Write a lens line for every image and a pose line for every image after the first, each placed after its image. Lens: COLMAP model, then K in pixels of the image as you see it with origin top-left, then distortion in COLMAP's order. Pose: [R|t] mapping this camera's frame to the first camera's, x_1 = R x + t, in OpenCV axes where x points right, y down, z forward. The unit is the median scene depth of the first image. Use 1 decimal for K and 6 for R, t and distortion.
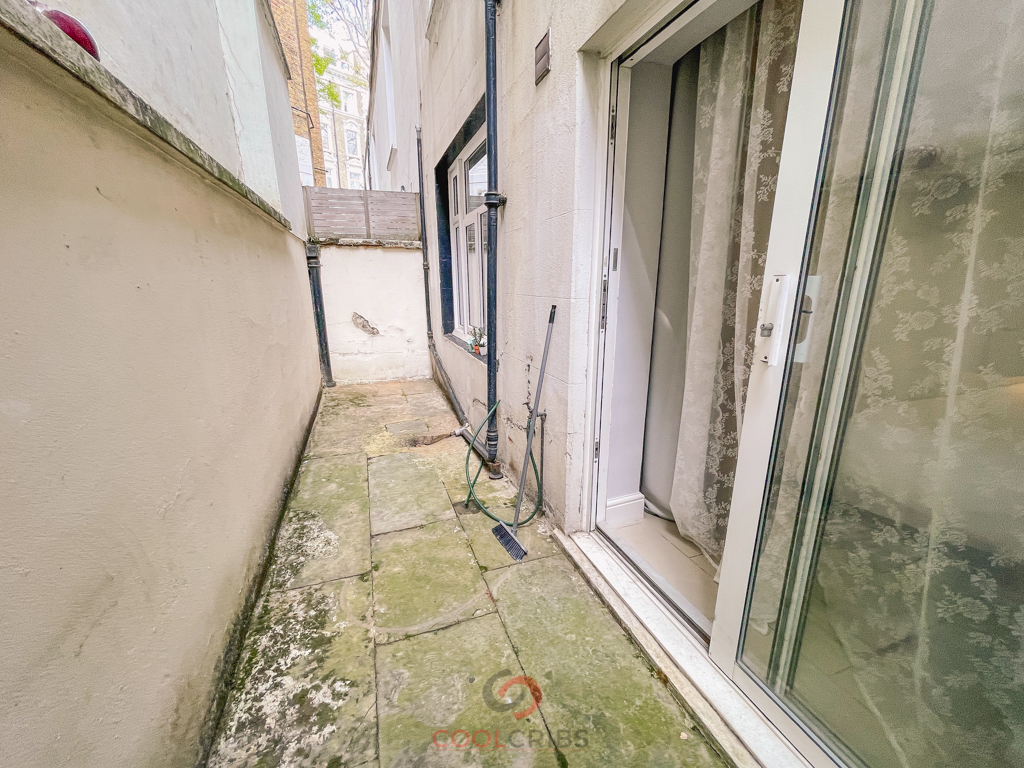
lens RADIAL K [[411.3, 0, 512.1], [0, 411.3, 382.7], [0, 0, 1]] dist [-0.003712, -0.000238]
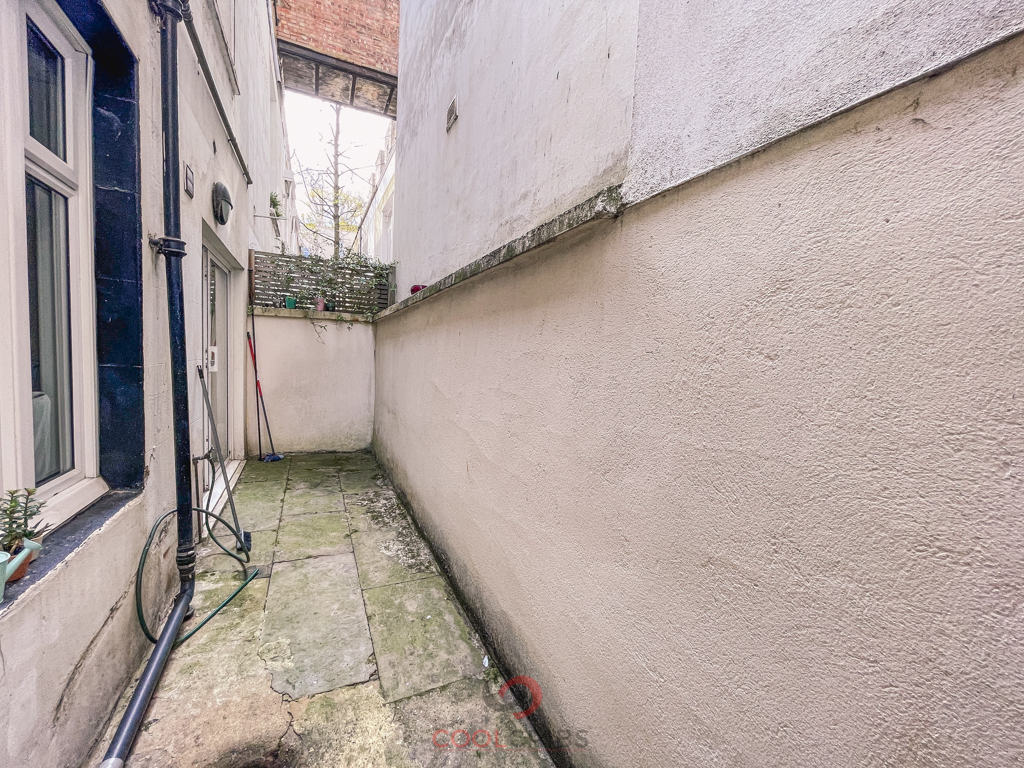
lens RADIAL K [[411.3, 0, 511.5], [0, 411.3, 380.7], [0, 0, 1]] dist [-0.003712, -0.000238]
pose [[-0.993863, -0.023539, -0.108087, -0.682436], [-0.055749, 0.950523, 0.305612, -0.538721], [0.095545, 0.309762, -0.946001, 2.093498]]
